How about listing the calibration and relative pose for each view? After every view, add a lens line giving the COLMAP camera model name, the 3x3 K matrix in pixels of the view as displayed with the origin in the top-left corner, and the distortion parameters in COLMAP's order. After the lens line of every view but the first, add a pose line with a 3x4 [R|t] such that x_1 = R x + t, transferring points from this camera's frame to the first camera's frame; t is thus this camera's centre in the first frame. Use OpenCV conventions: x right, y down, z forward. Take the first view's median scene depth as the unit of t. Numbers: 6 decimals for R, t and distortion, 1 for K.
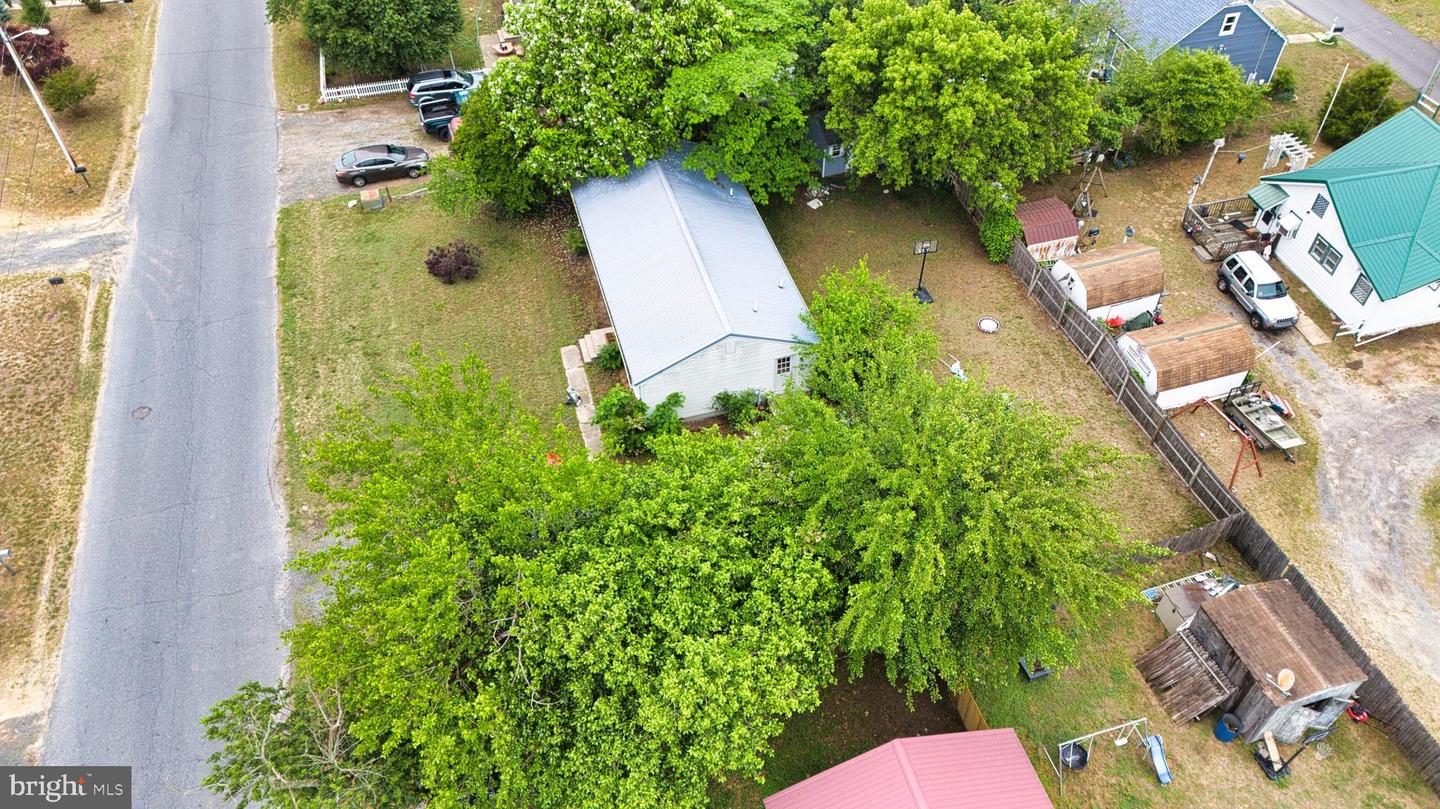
lens RADIAL K [[1013.6, 0, 728.0], [0, 1013.6, 412.2], [0, 0, 1]] dist [0.088686, -0.094141]
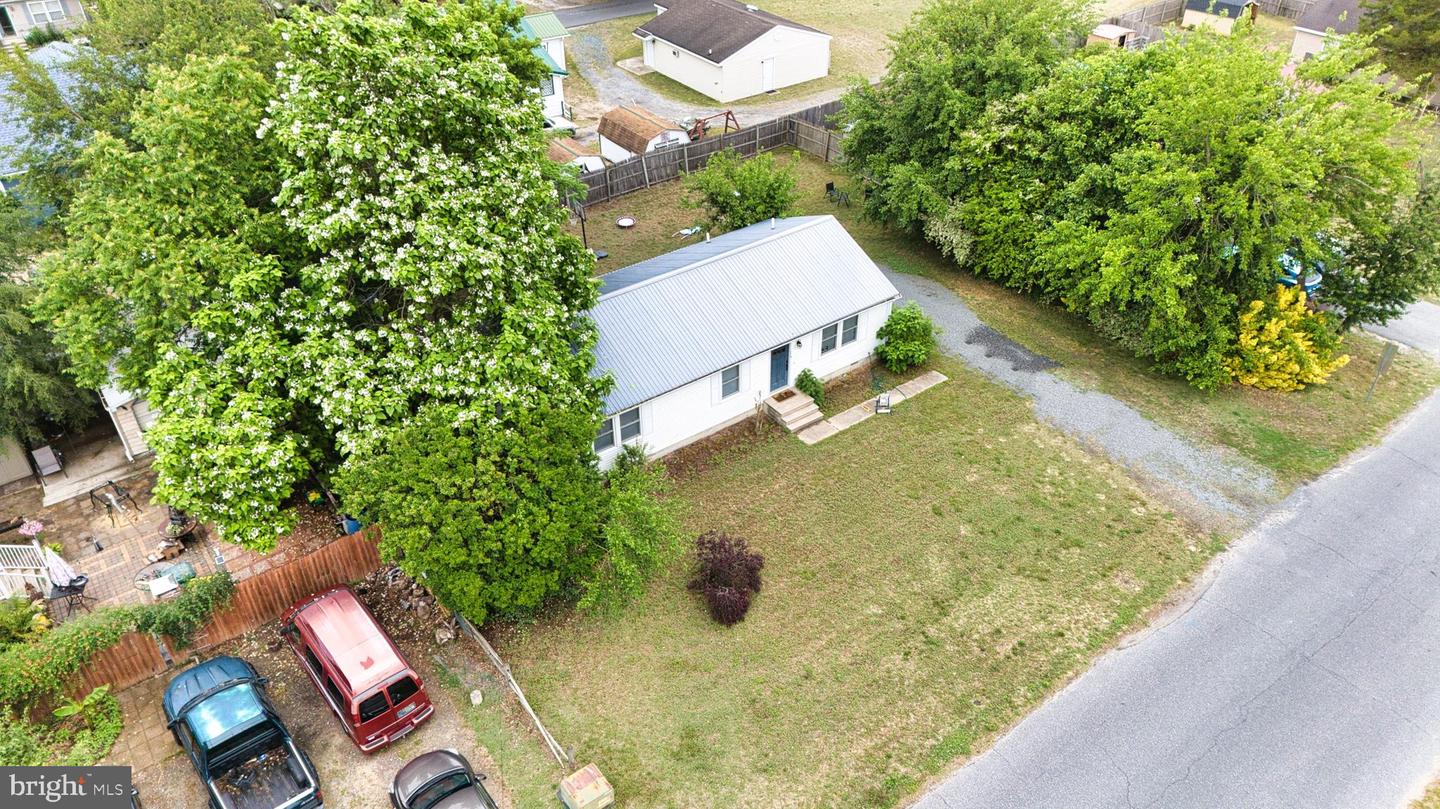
lens RADIAL K [[1013.6, 0, 728.0], [0, 1013.6, 412.2], [0, 0, 1]] dist [0.088686, -0.094141]
pose [[-0.356062, -0.541207, 0.761784, -0.714070], [0.690116, 0.397349, 0.604859, -0.580730], [-0.630048, 0.741086, 0.232015, 0.825643]]
